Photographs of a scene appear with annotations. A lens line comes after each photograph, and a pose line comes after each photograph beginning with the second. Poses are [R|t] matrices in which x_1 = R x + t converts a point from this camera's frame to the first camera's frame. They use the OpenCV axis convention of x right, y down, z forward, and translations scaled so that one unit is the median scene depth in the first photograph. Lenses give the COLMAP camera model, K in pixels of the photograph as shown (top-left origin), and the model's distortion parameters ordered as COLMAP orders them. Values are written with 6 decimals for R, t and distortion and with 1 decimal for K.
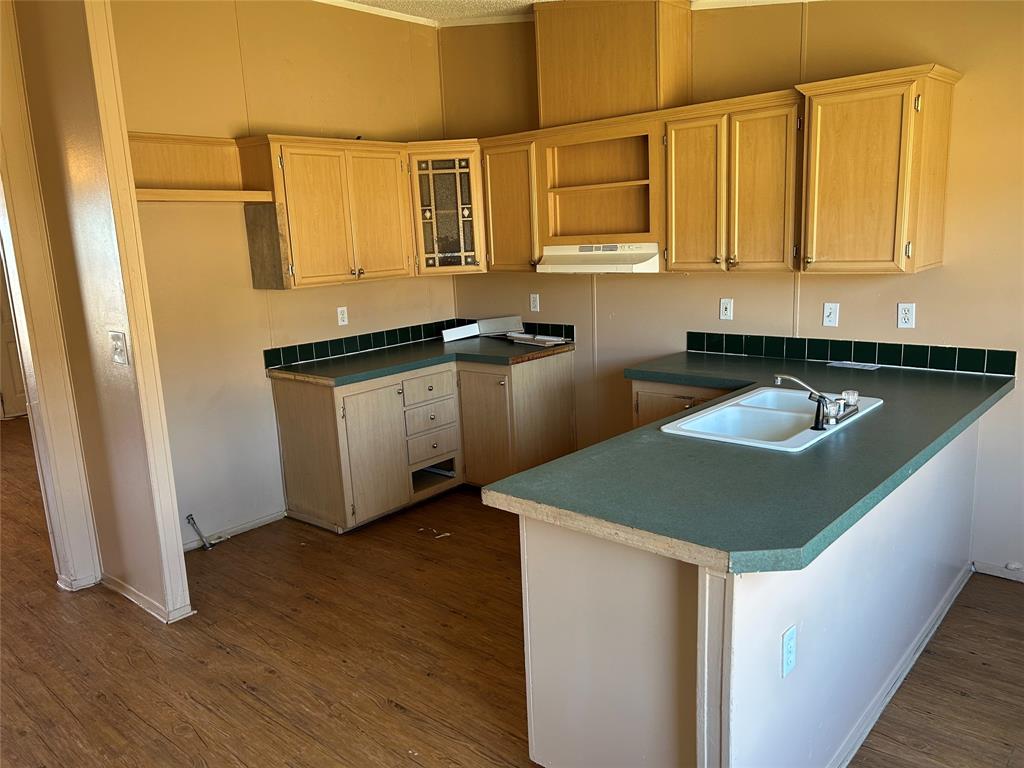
lens RADIAL K [[765.4, 0, 509.0], [0, 765.4, 382.1], [0, 0, 1]] dist [0.059300, -0.066768]
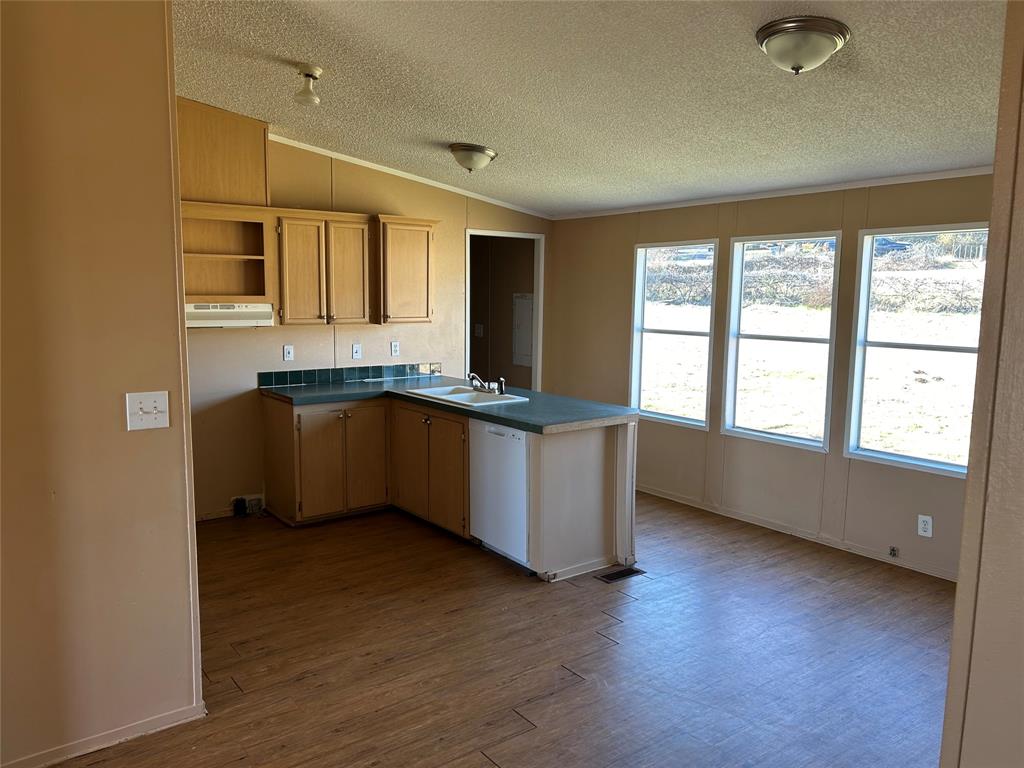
lens RADIAL K [[765.4, 0, 509.0], [0, 765.4, 382.1], [0, 0, 1]] dist [0.059300, -0.066768]
pose [[0.188050, -0.071842, 0.979528, -1.042707], [0.170933, 0.984495, 0.039391, -0.031826], [-0.967171, 0.160026, 0.197415, 0.371246]]
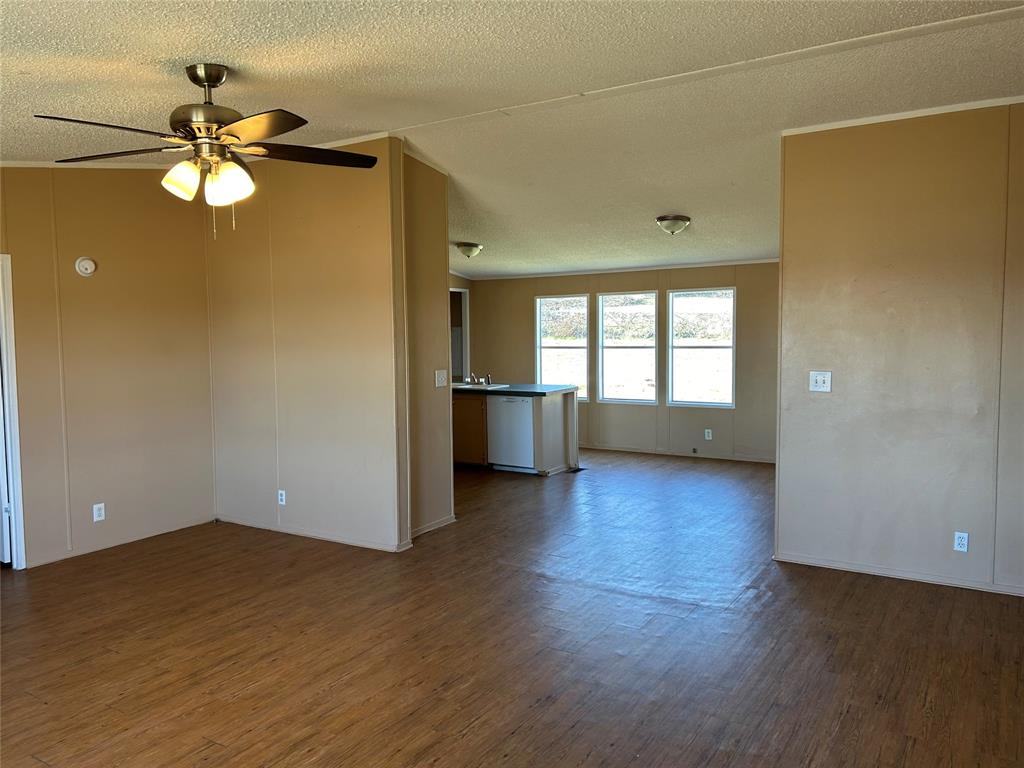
lens RADIAL K [[767.9, 0, 512.0], [0, 767.9, 384.0], [0, 0, 1]] dist [0.063711, -0.066351]
pose [[-0.170586, -0.027643, 0.984955, -2.079054], [0.209410, 0.975754, 0.063653, -0.098280], [-0.962833, 0.217118, -0.160662, 0.989130]]
